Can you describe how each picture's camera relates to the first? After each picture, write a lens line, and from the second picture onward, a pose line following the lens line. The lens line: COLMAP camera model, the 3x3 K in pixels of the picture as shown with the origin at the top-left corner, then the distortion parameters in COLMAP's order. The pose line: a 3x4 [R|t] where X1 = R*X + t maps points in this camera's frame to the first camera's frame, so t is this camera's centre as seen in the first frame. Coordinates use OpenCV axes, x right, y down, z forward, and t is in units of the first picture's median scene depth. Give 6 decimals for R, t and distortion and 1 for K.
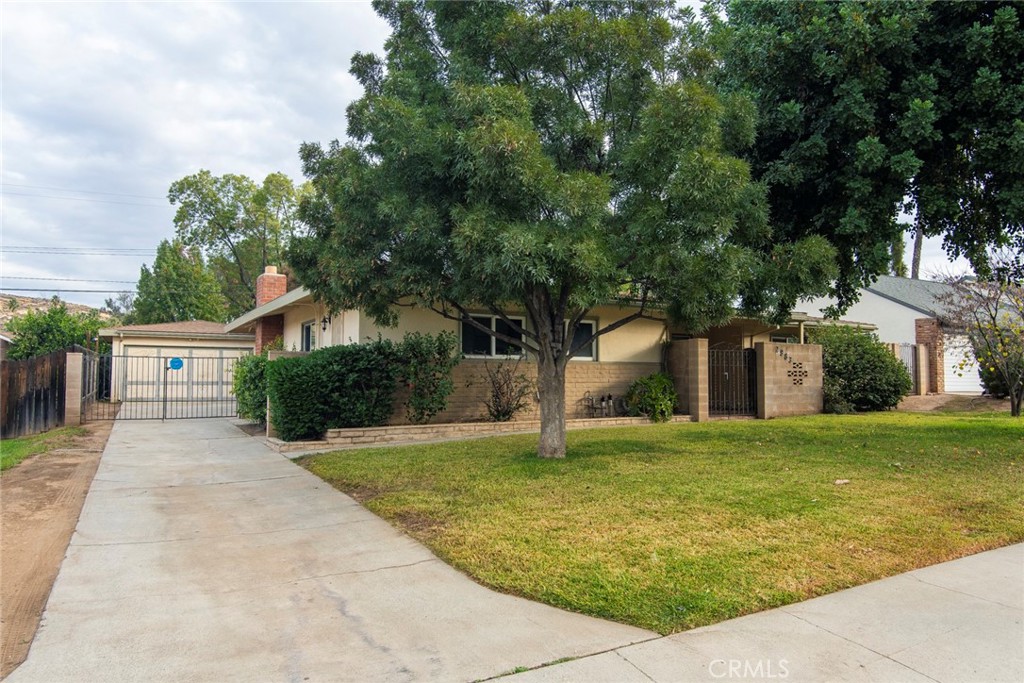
lens RADIAL K [[701.8, 0, 512.0], [0, 701.8, 341.5], [0, 0, 1]] dist [0.005234, 0.003213]
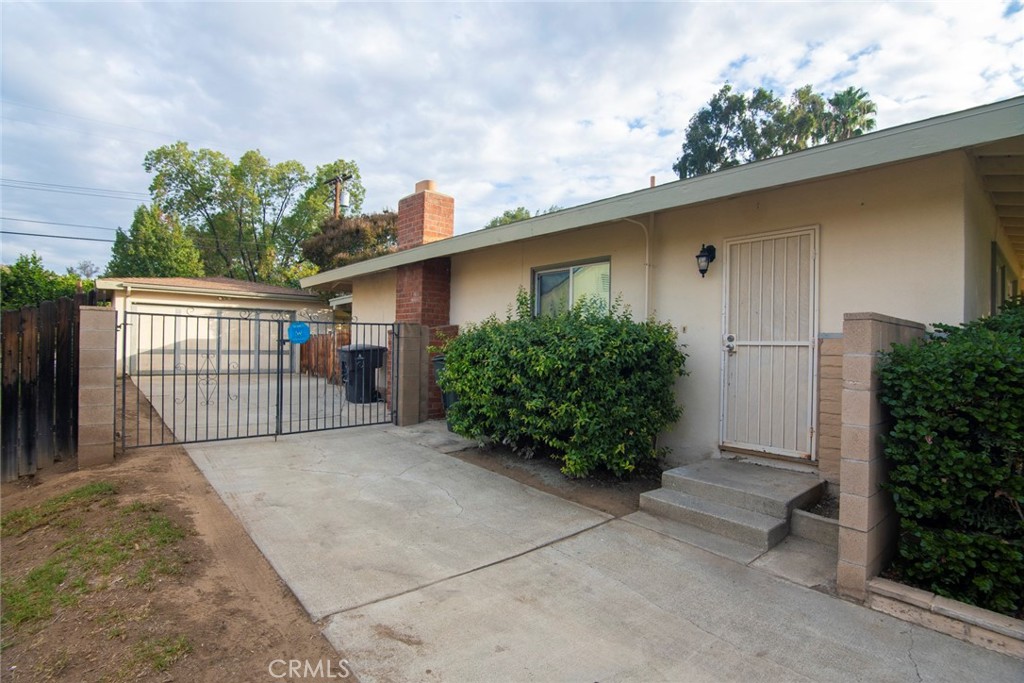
lens RADIAL K [[505.6, 0, 512.0], [0, 505.6, 341.5], [0, 0, 1]] dist [-0.016975, -0.000052]
pose [[0.978650, 0.017921, 0.204751, -0.103650], [-0.028680, 0.998352, 0.049701, 0.003694], [-0.203523, -0.054512, 0.977552, 0.152808]]
